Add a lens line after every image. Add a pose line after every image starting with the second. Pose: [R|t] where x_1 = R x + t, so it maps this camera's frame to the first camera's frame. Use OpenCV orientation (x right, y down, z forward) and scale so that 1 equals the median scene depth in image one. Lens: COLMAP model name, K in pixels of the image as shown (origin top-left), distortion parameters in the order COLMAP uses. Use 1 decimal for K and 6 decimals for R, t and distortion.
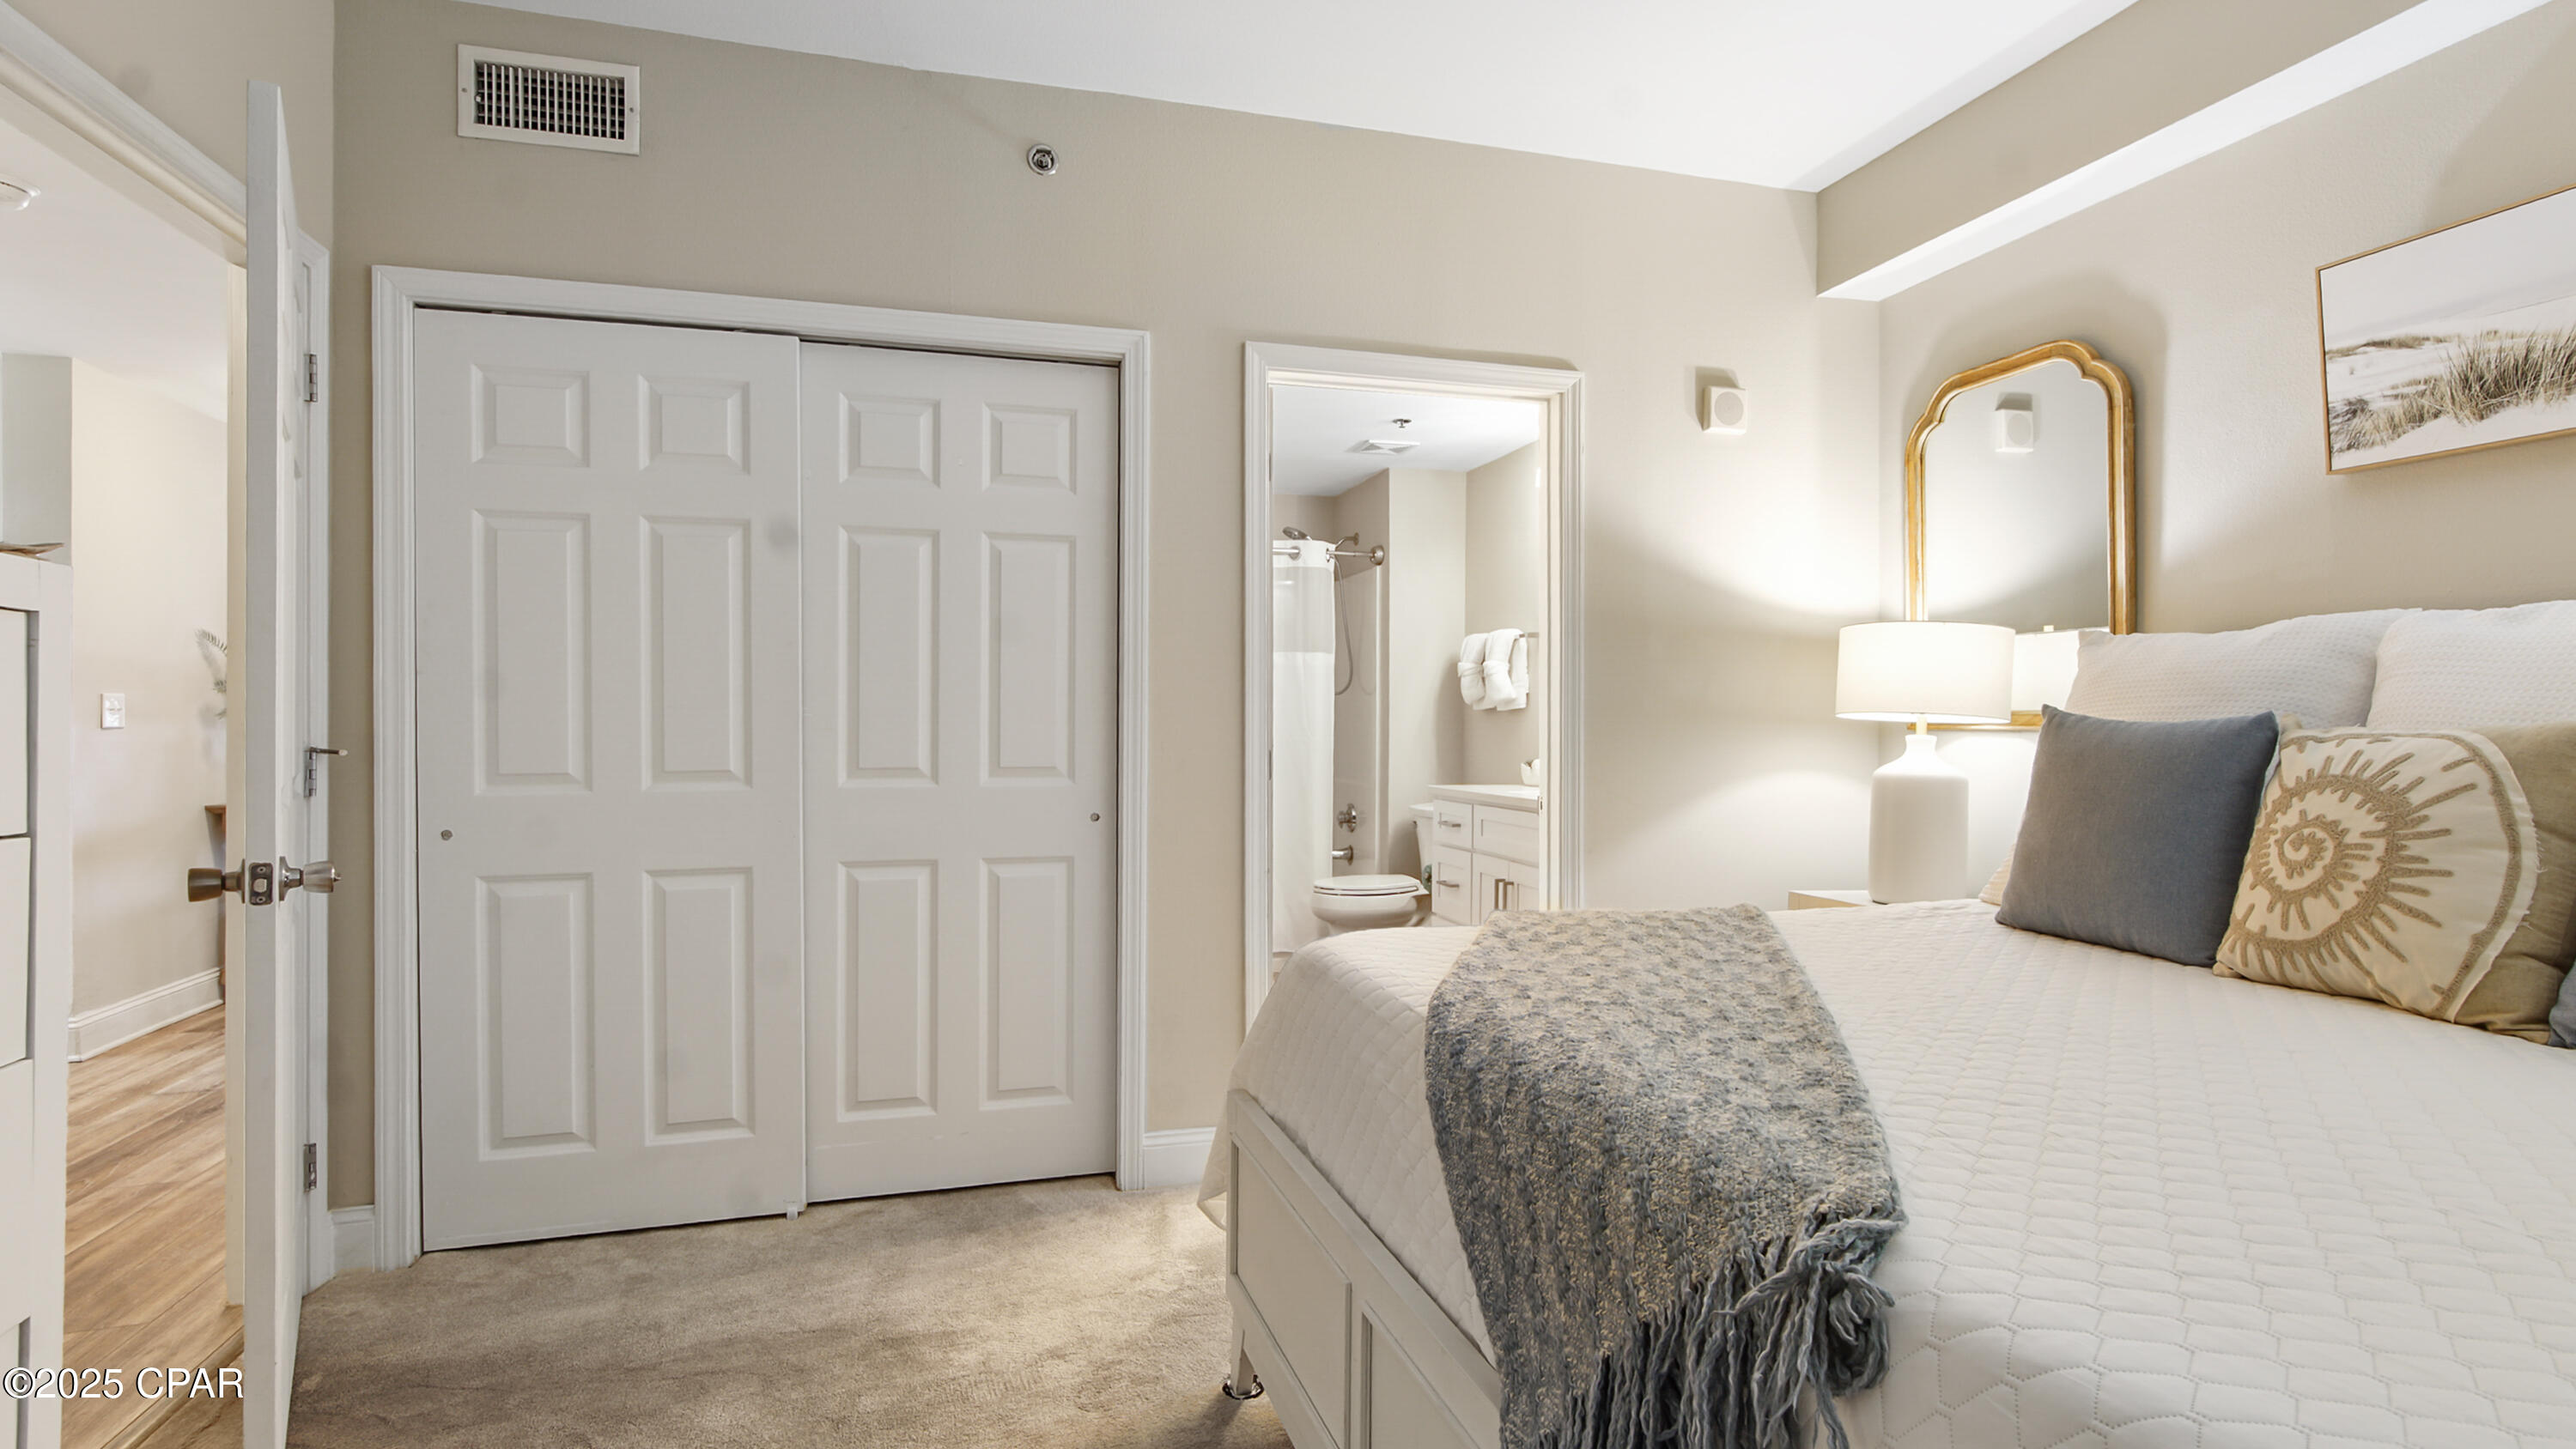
lens RADIAL K [[1189.9, 0, 1288.0], [0, 1189.9, 724.5], [0, 0, 1]] dist [0.001394, 0.000715]
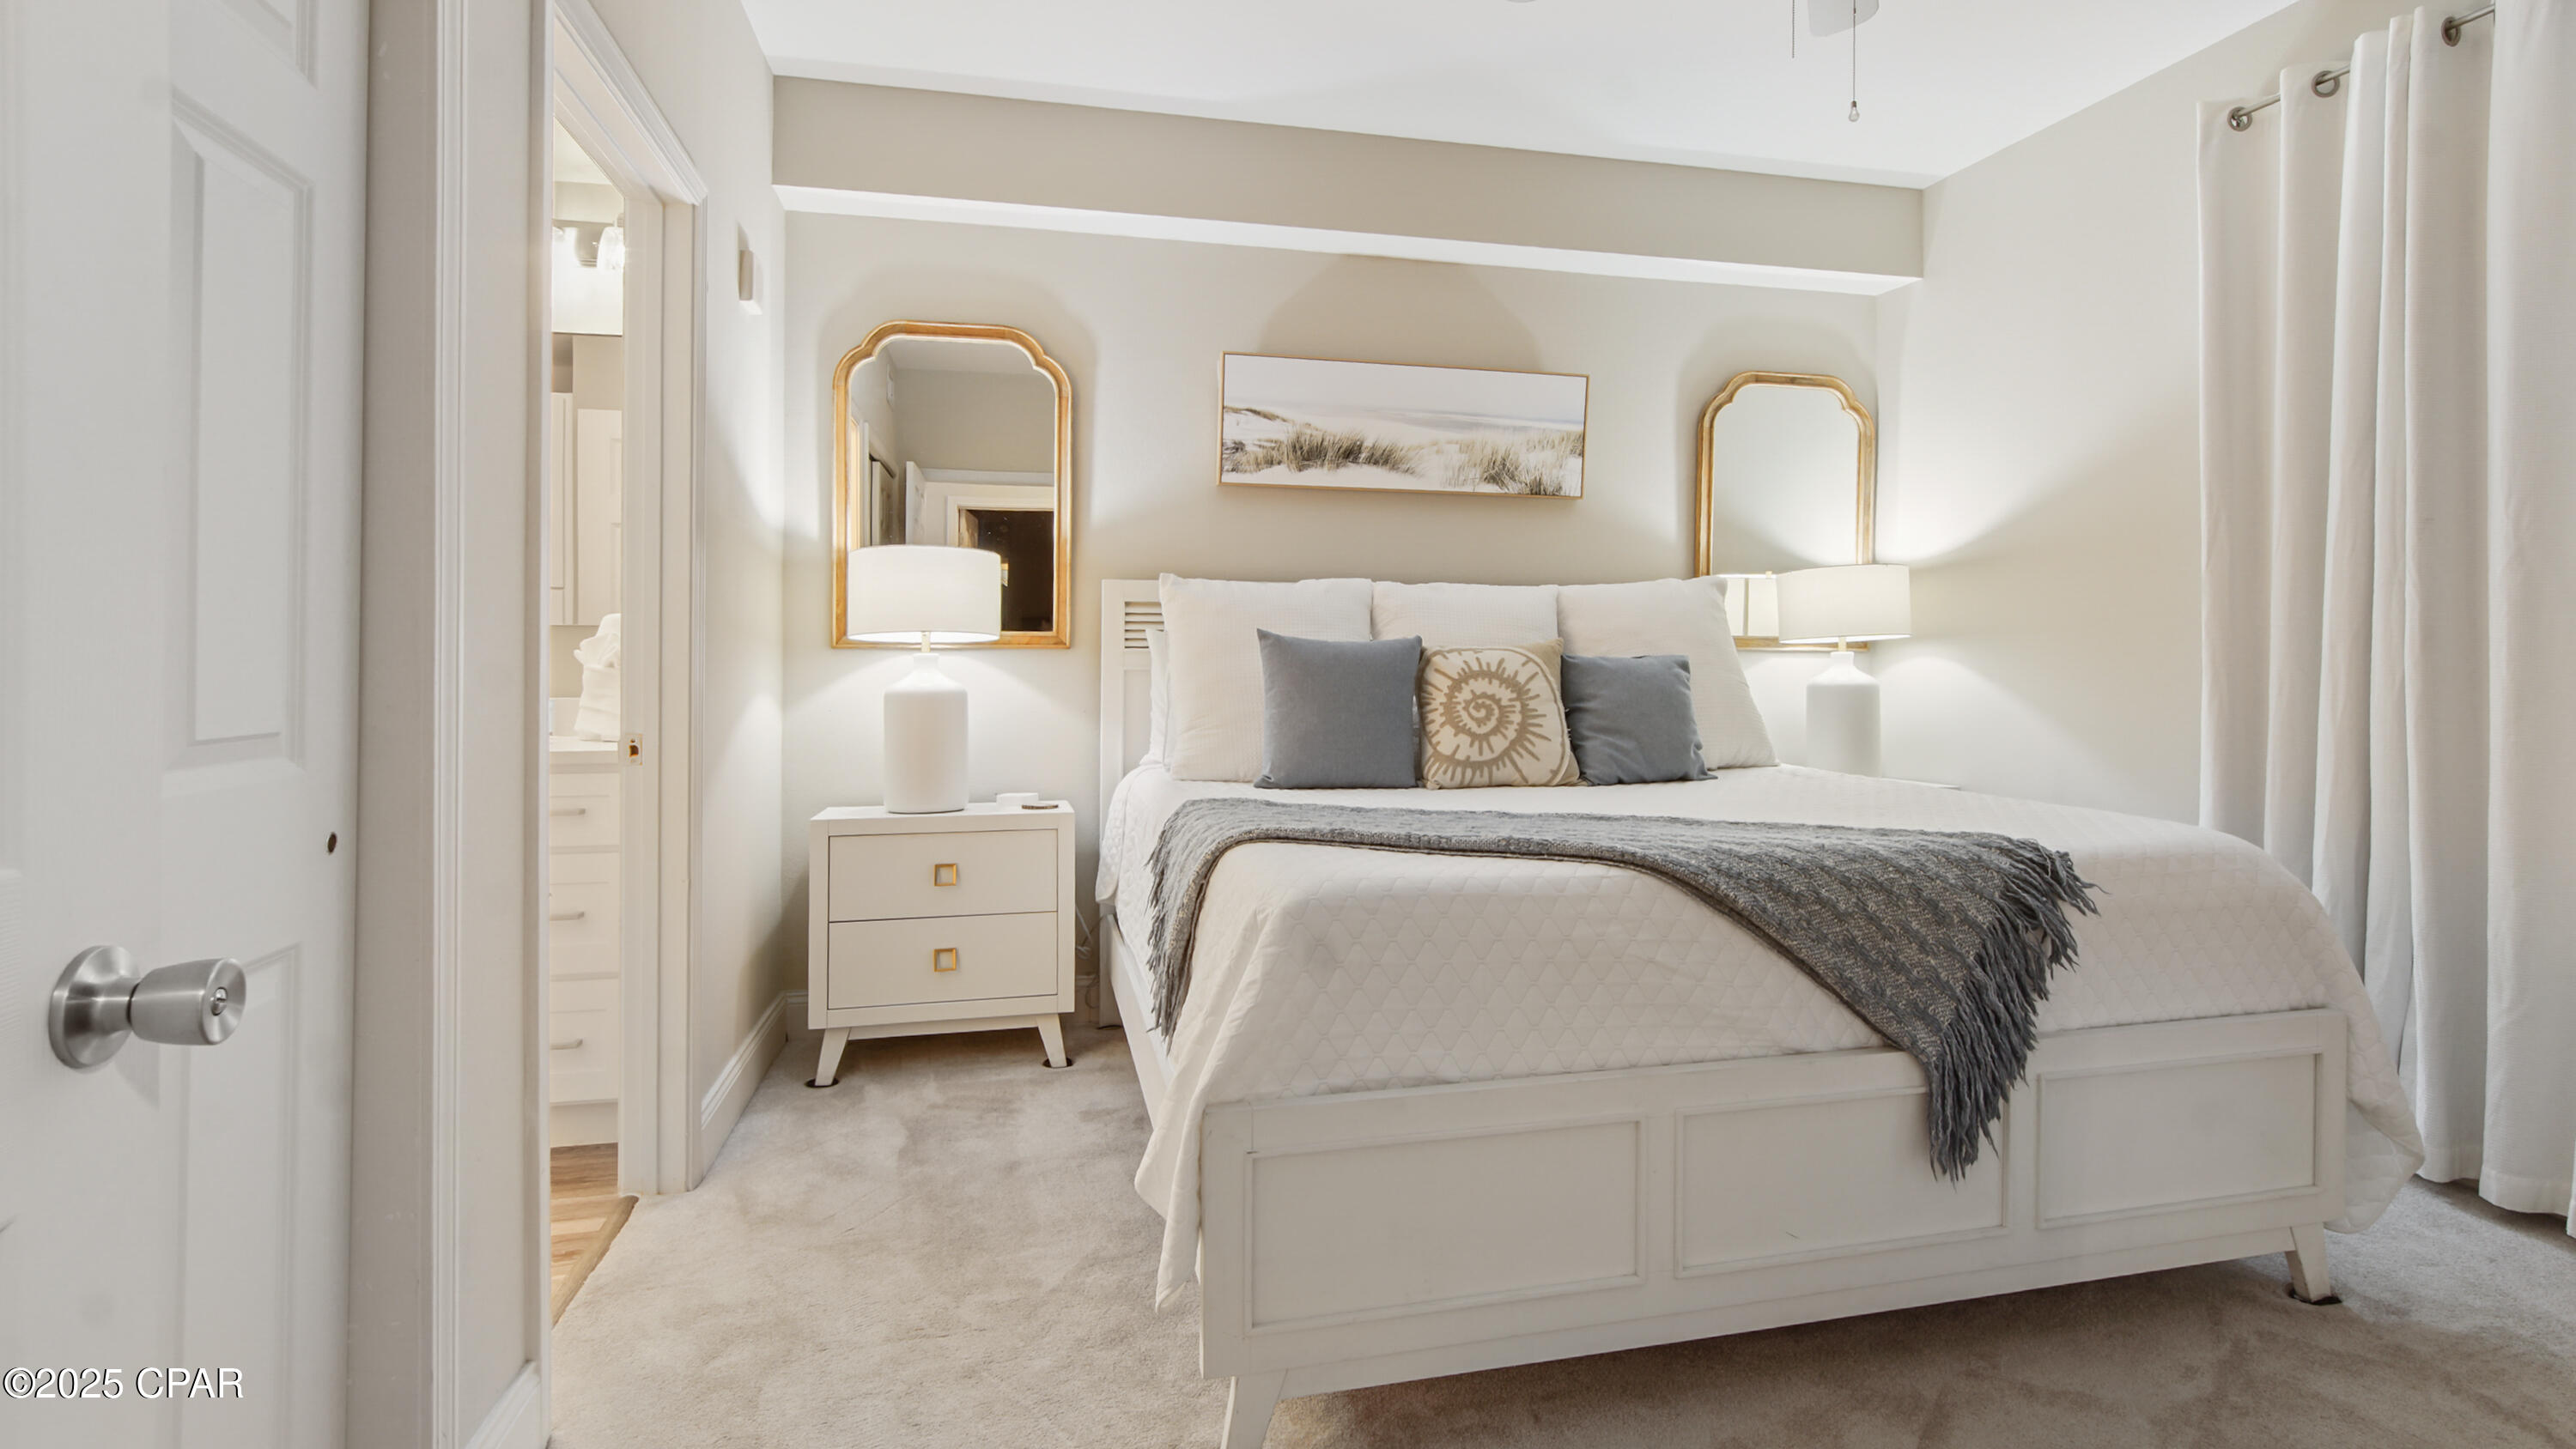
lens RADIAL K [[1218.6, 0, 1287.3], [0, 1218.6, 658.1], [0, 0, 1]] dist [0.017053, 0.000351]
pose [[0.100165, -0.008167, 0.994937, -1.014438], [-0.004358, 0.999953, 0.008647, 0.007042], [-0.994961, -0.005202, 0.100125, 1.056348]]
